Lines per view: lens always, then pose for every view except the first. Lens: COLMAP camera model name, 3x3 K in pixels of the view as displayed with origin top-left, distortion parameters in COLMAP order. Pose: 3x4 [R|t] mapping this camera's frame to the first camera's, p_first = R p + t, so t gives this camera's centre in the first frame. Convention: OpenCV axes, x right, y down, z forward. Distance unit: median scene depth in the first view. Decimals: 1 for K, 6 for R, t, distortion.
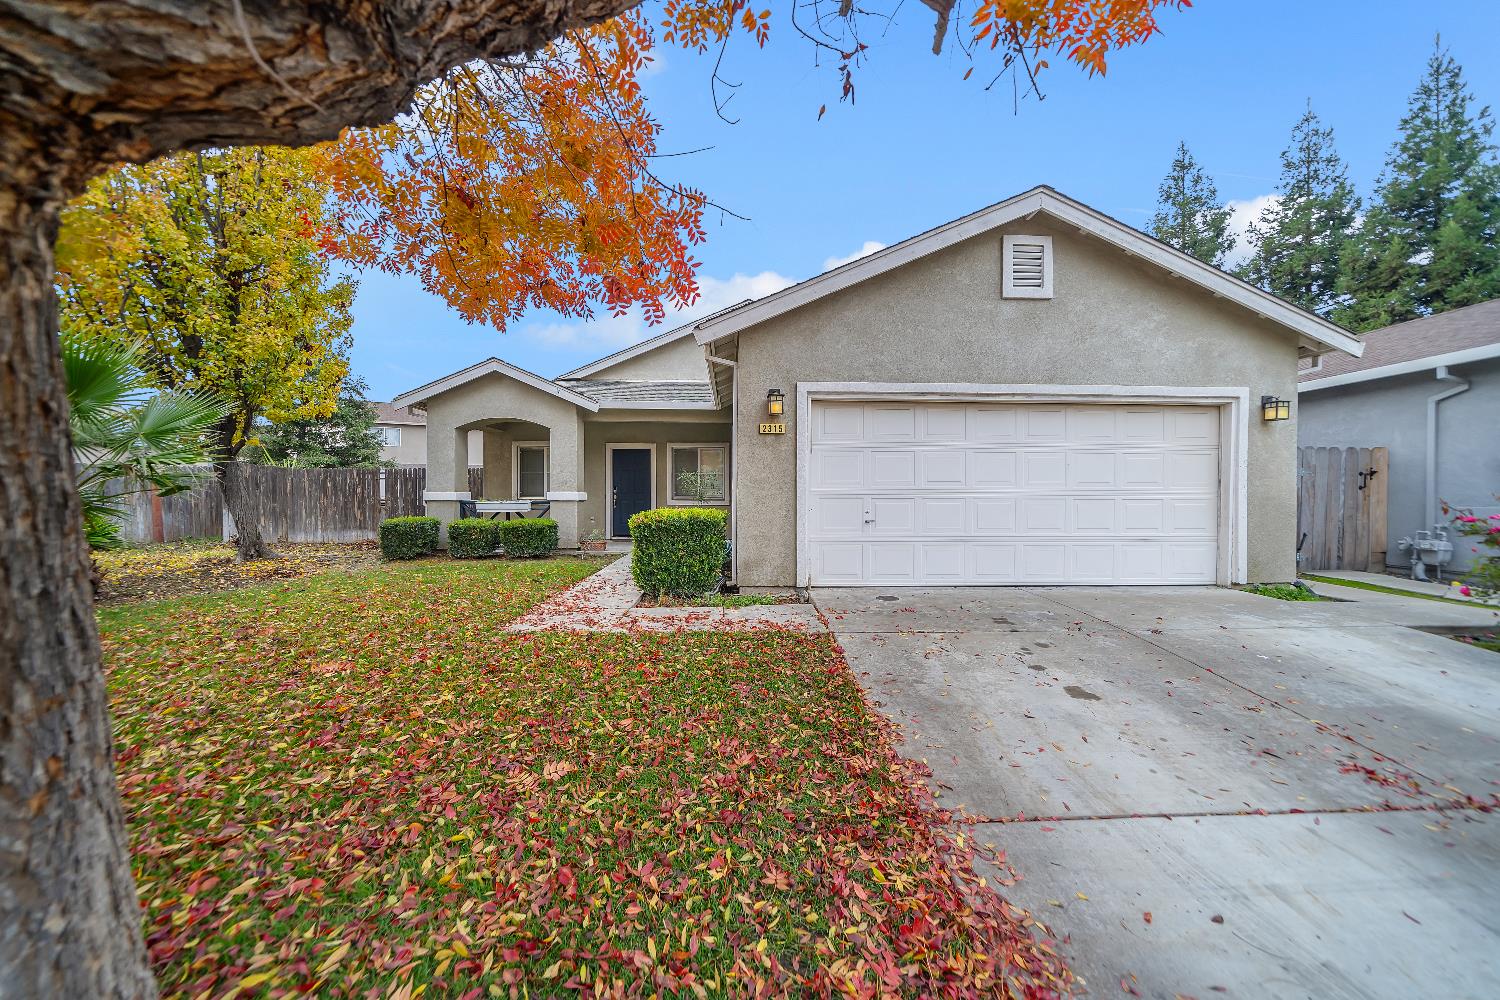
lens RADIAL K [[528.6, 0, 751.9], [0, 528.6, 500.5], [0, 0, 1]] dist [-0.005988, 0.000032]
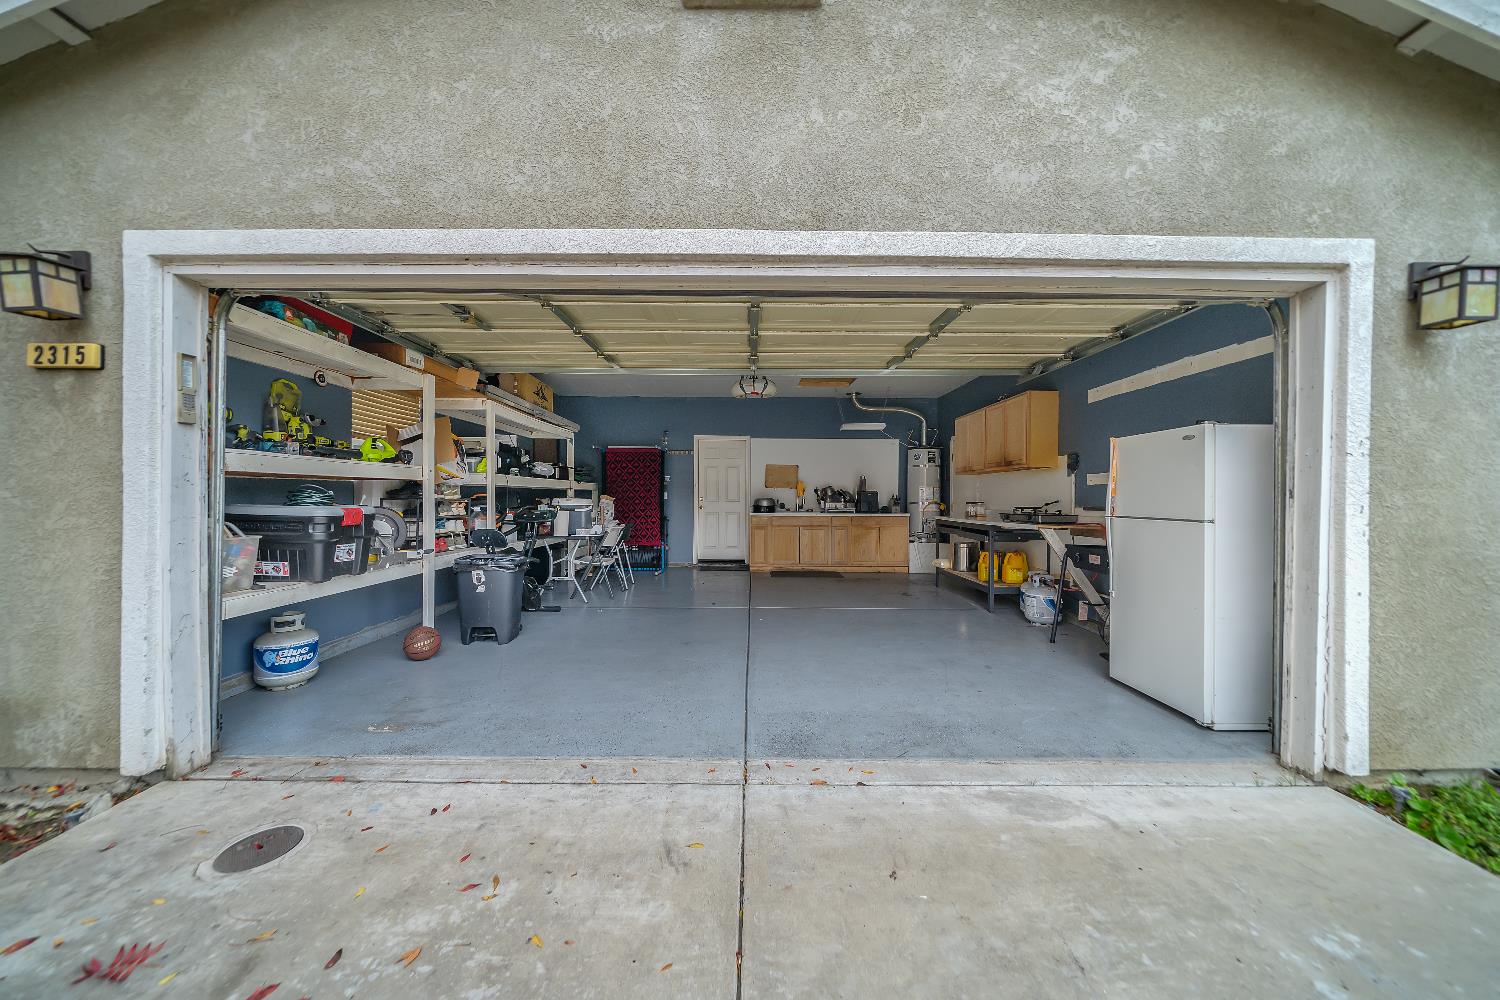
lens RADIAL K [[528.6, 0, 751.9], [0, 528.6, 500.5], [0, 0, 1]] dist [-0.005988, 0.000032]
pose [[0.999332, 0.002179, -0.036468, 0.523771], [-0.002396, 0.999980, -0.005904, -0.029731], [0.036454, 0.005988, 0.999317, 0.617568]]
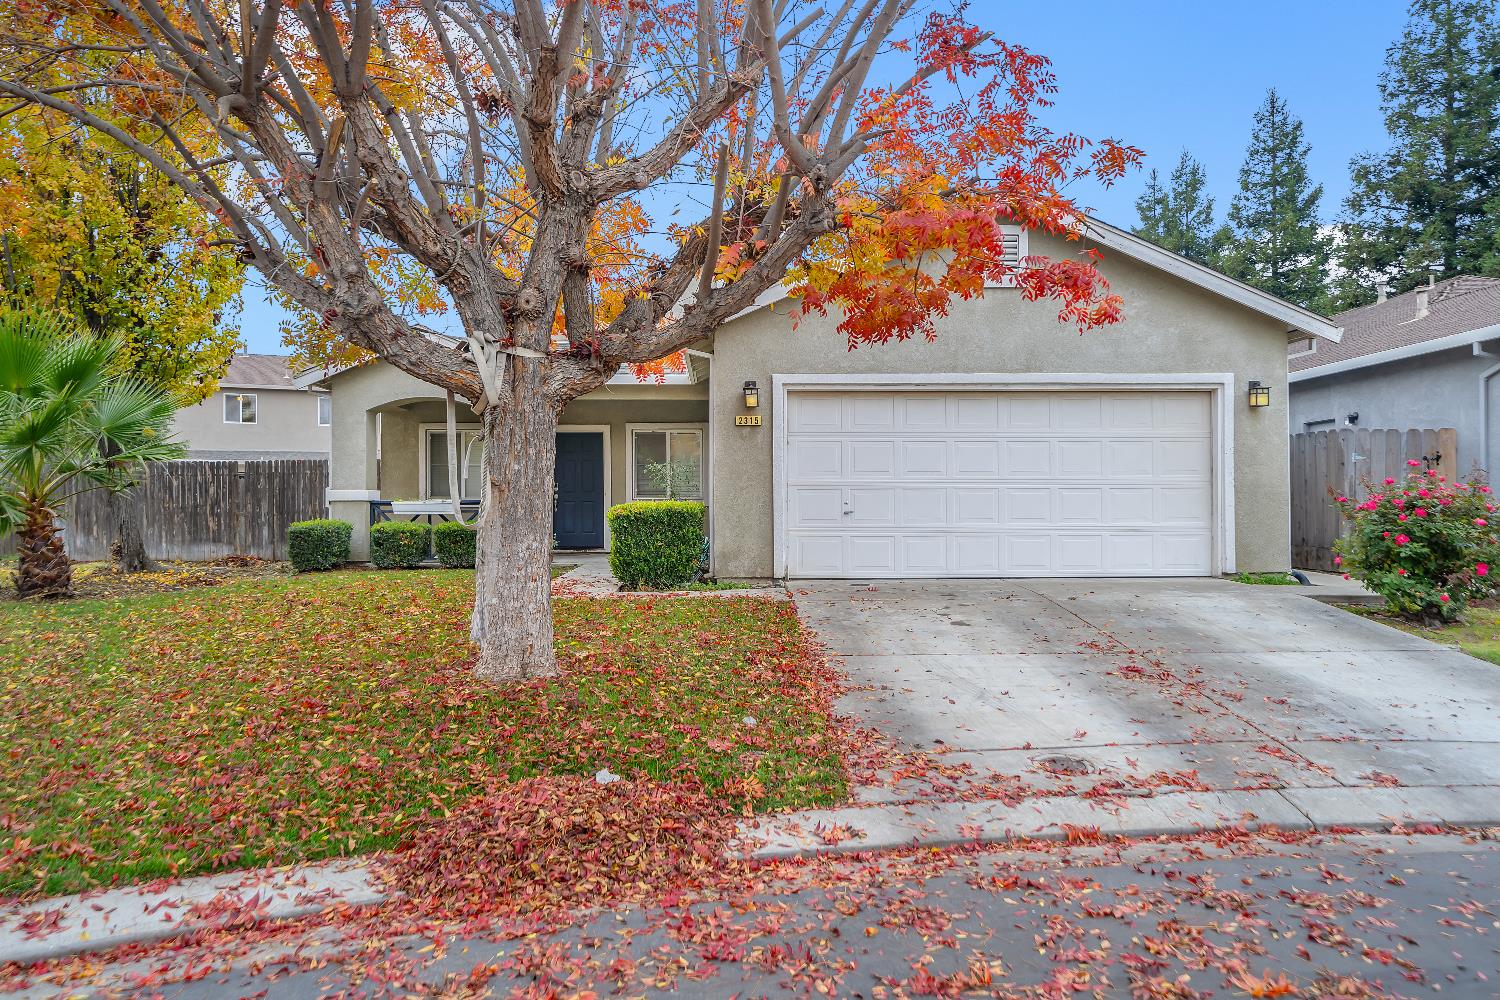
lens RADIAL K [[1043.1, 0, 750.0], [0, 1043.1, 500.0], [0, 0, 1]] dist [0.005613, 0.002656]
pose [[0.999943, -0.007994, -0.007049, 0.052740], [0.007899, 0.999877, -0.013513, 0.041027], [0.007156, 0.013457, 0.999884, -0.949220]]
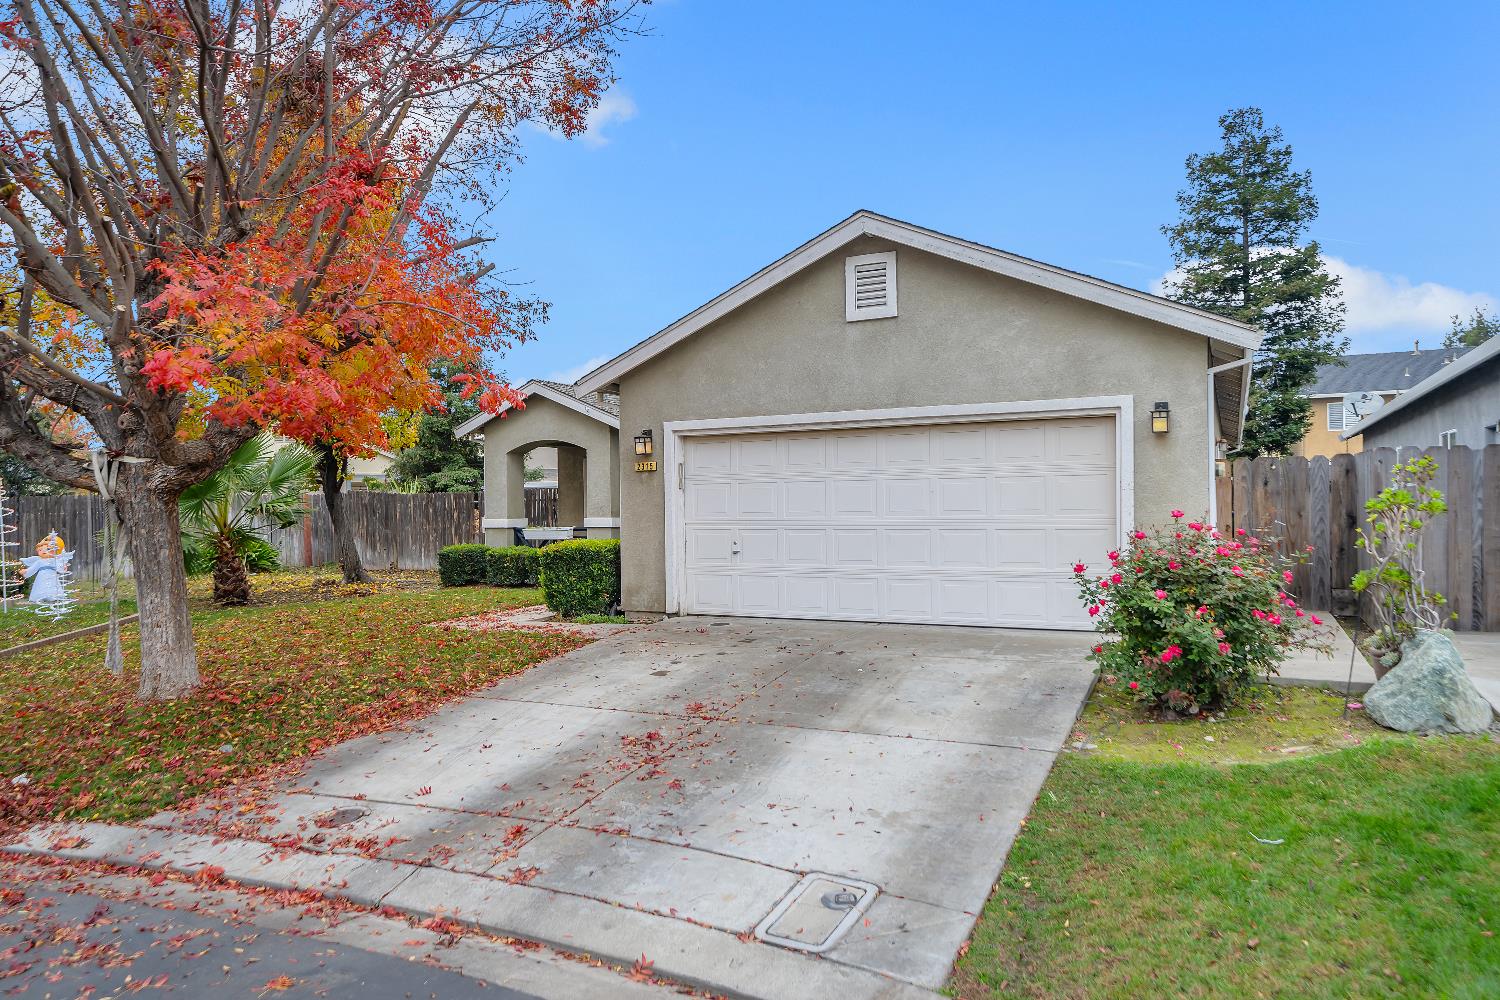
lens RADIAL K [[1033.6, 0, 726.9], [0, 1033.6, 504.5], [0, 0, 1]] dist [0.002972, 0.003025]
pose [[0.868615, -0.015201, -0.495254, 1.186698], [0.013538, 0.999884, -0.006946, -0.038427], [0.495303, -0.000671, 0.868720, -0.734165]]
